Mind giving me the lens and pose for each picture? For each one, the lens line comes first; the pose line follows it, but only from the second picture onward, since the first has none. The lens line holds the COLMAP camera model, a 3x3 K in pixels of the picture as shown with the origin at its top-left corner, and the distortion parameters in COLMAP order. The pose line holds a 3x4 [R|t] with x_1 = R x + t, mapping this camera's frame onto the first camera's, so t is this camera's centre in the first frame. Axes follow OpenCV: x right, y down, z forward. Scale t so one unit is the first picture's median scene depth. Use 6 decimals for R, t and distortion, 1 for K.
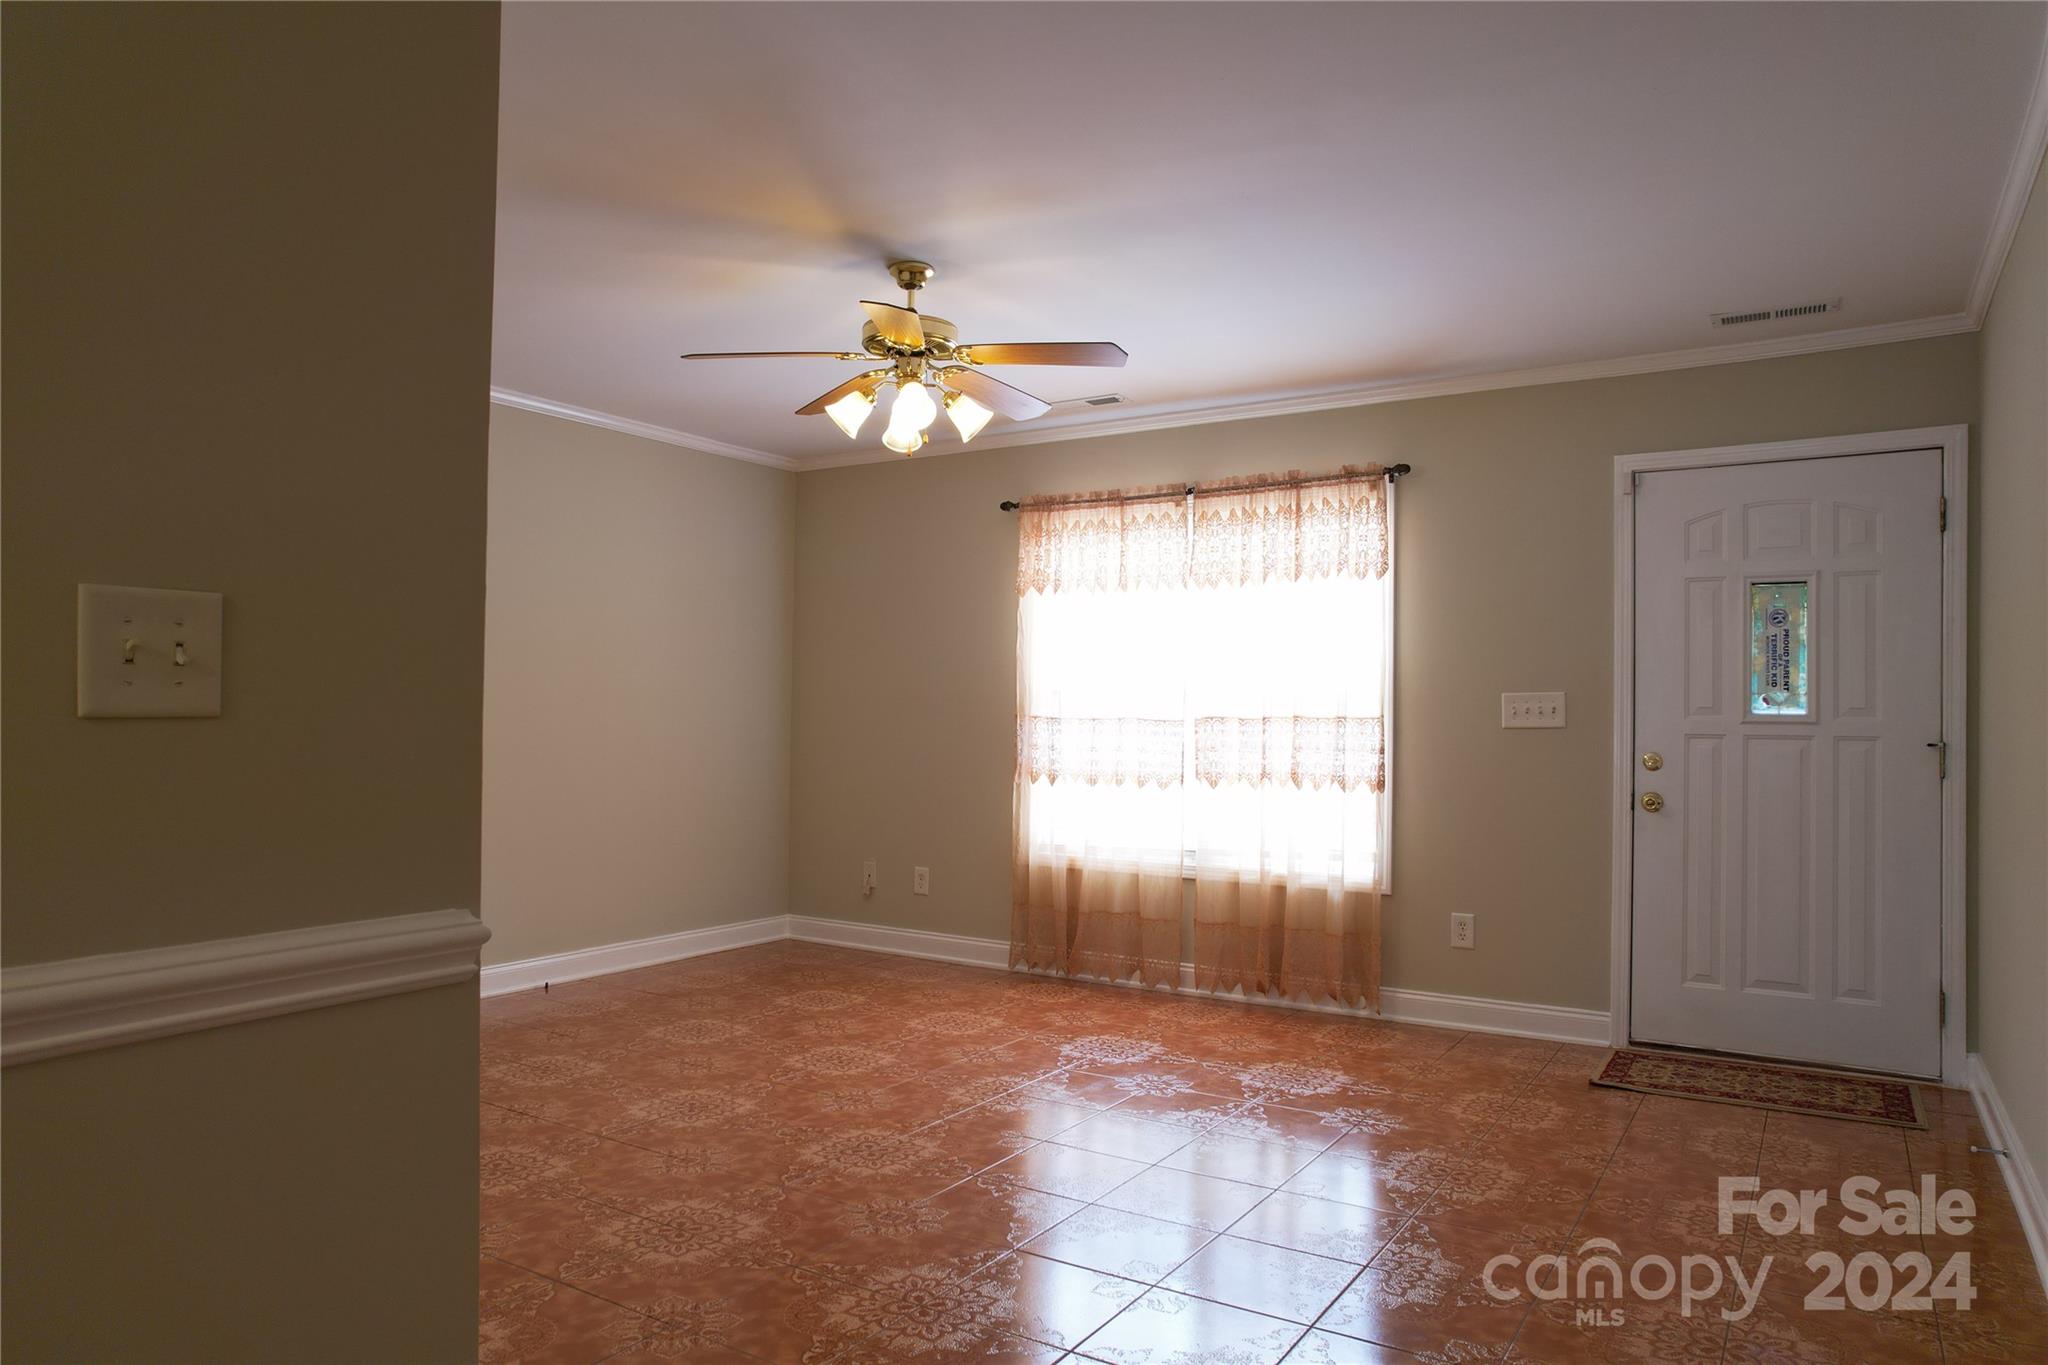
lens RADIAL K [[1319.7, 0, 1018.1], [0, 1319.7, 696.6], [0, 0, 1]] dist [-0.070241, 0.062497]
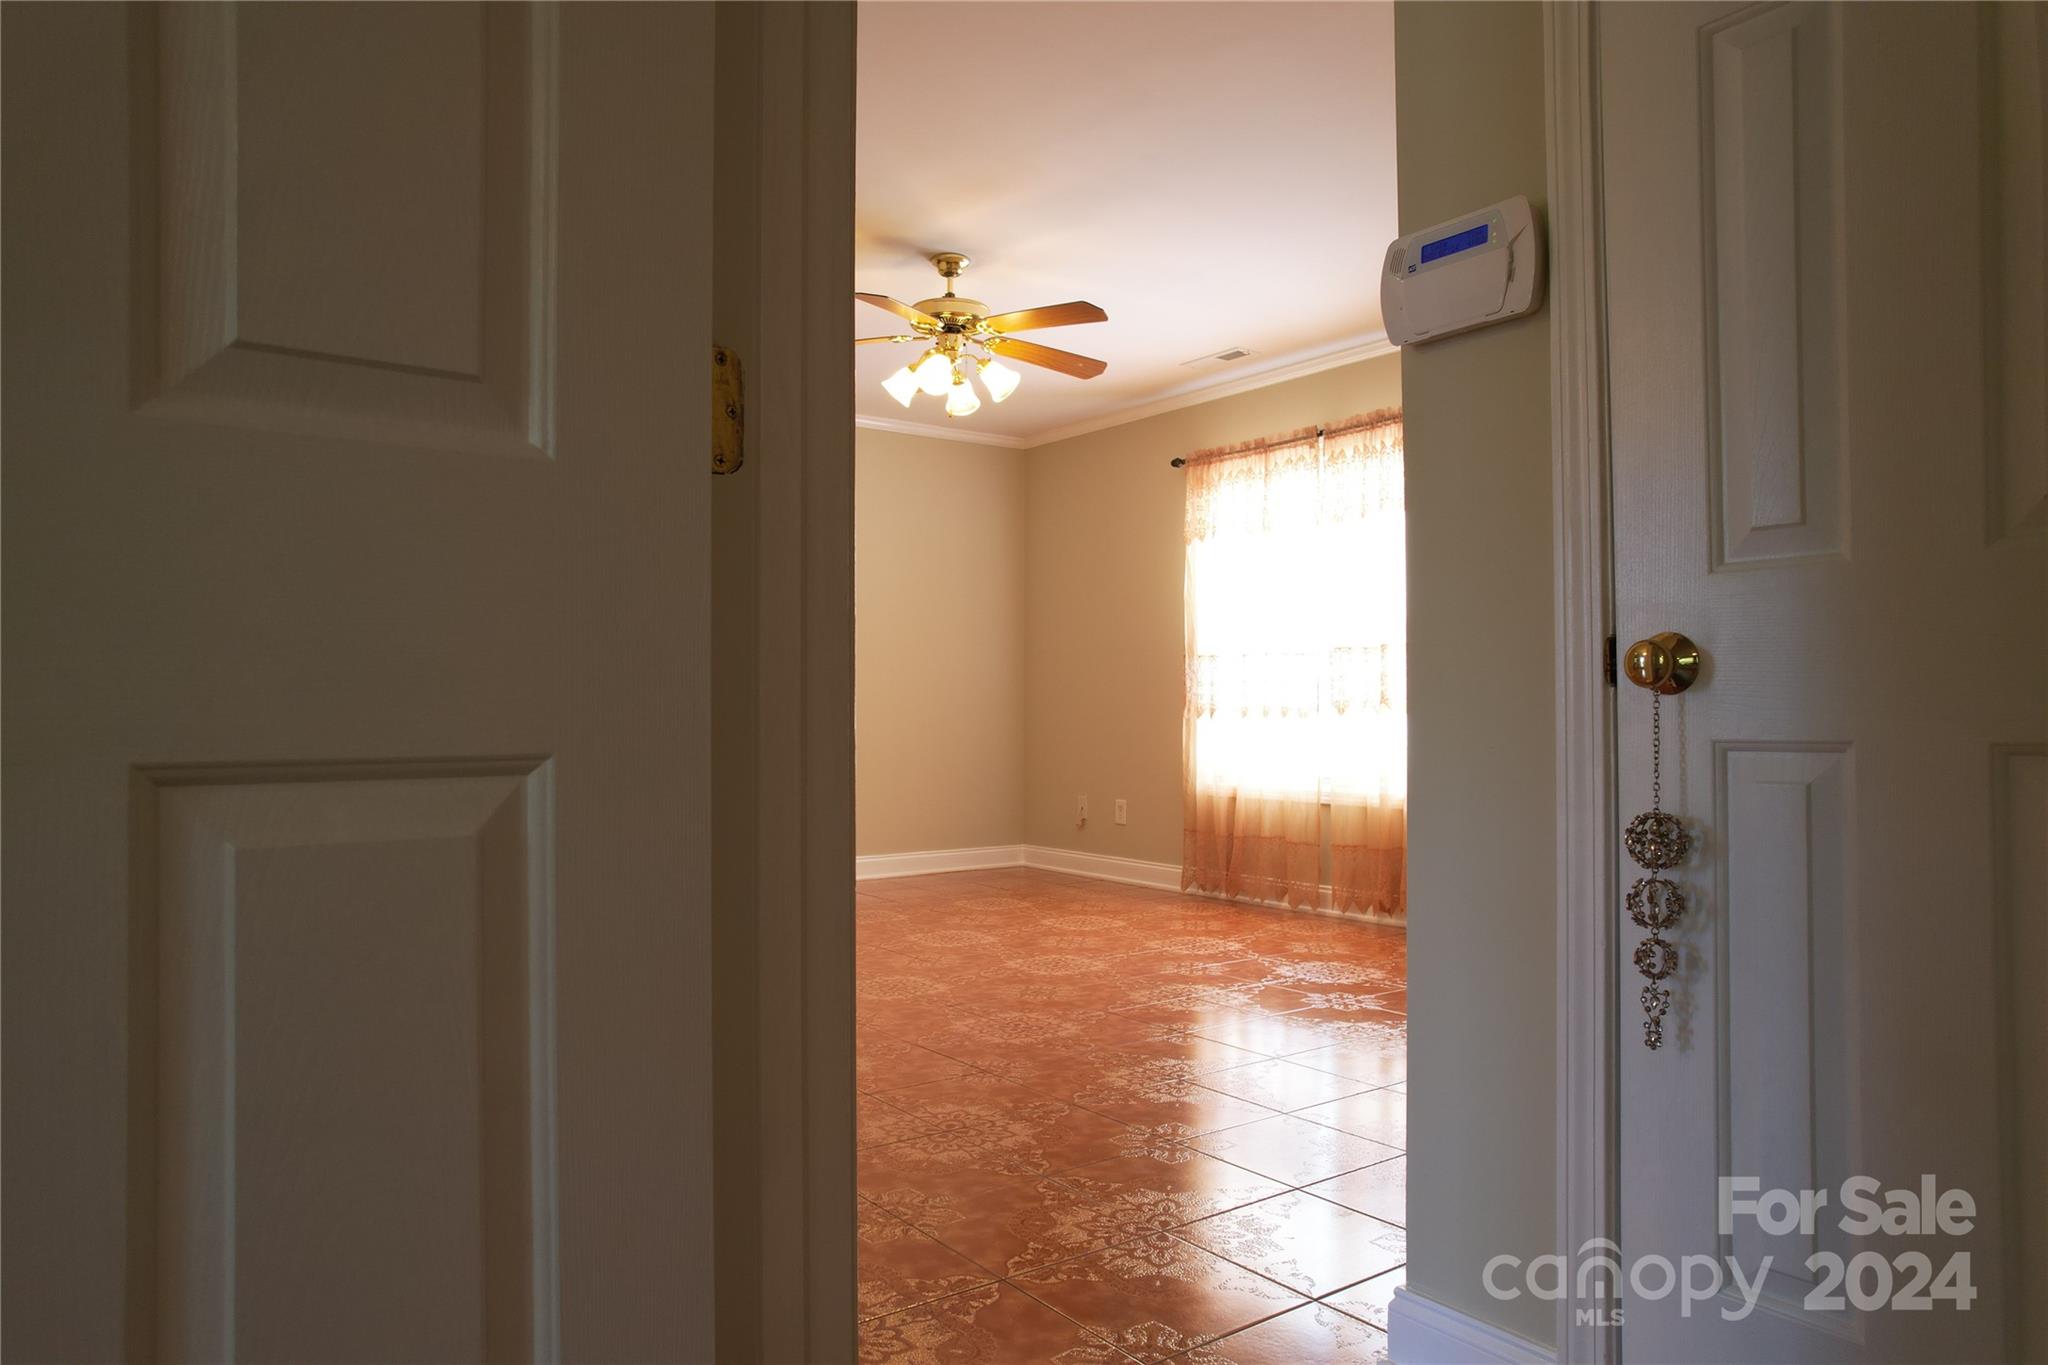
lens RADIAL K [[1333.2, 0, 1024.2], [0, 1333.2, 685.9], [0, 0, 1]] dist [-0.003188, -0.000209]
pose [[0.934535, -0.019327, -0.355346, 0.274996], [0.016953, 0.999808, -0.009792, 0.049720], [0.355467, 0.003126, 0.934684, -0.070176]]
